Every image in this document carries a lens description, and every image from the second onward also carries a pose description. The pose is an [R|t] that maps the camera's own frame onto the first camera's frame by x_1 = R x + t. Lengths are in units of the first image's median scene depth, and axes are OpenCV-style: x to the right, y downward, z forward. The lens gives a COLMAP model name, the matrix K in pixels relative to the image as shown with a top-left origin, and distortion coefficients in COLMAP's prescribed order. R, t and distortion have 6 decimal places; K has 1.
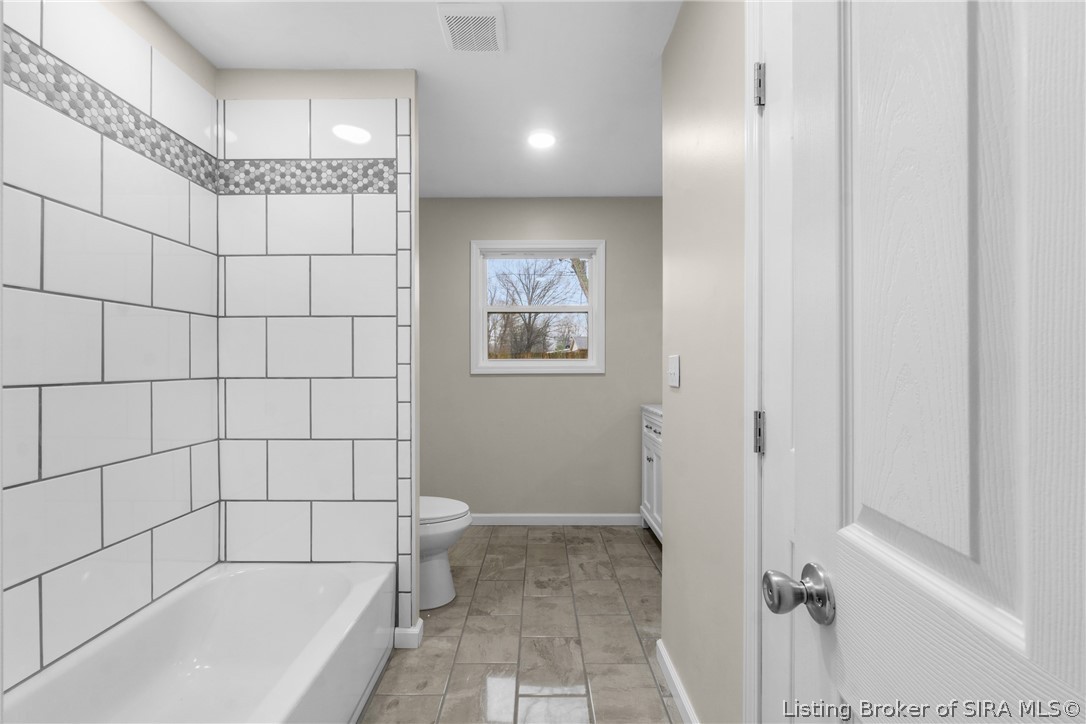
lens RADIAL K [[468.2, 0, 543.0], [0, 468.2, 362.0], [0, 0, 1]] dist [-0.002422, -0.000419]
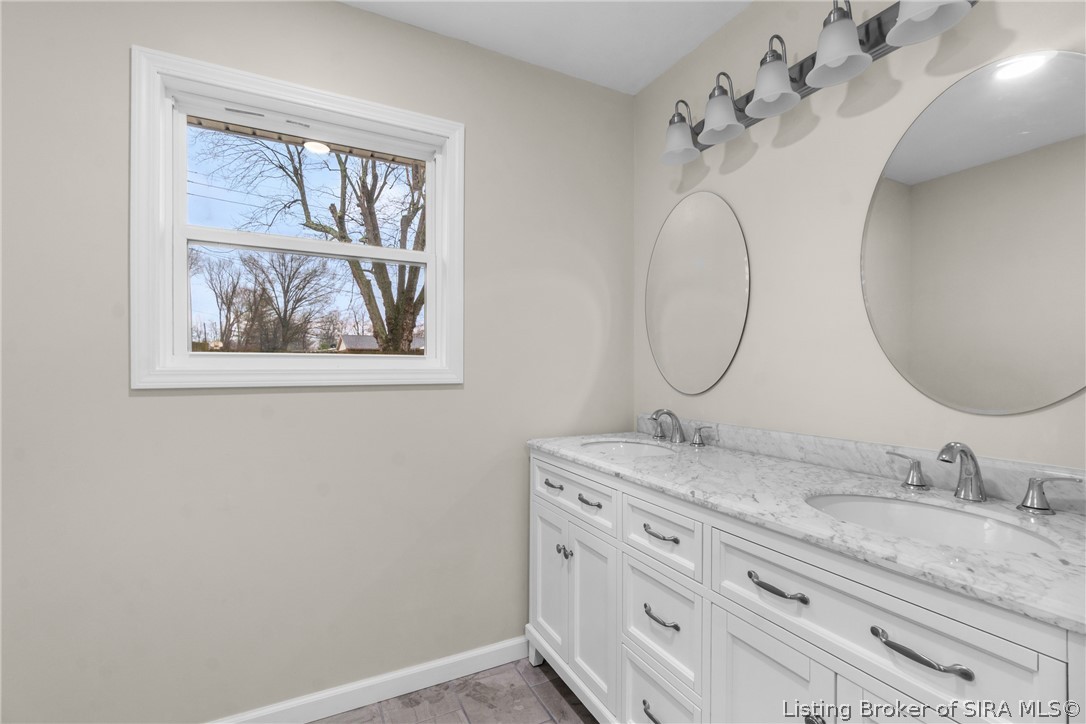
lens RADIAL K [[474.0, 0, 546.6], [0, 474.0, 368.7], [0, 0, 1]] dist [-0.011740, 0.000085]
pose [[0.888393, 0.001822, 0.459080, -0.025916], [-0.007097, 0.999927, 0.009766, 0.002073], [-0.459029, -0.011935, 0.888341, 0.499028]]
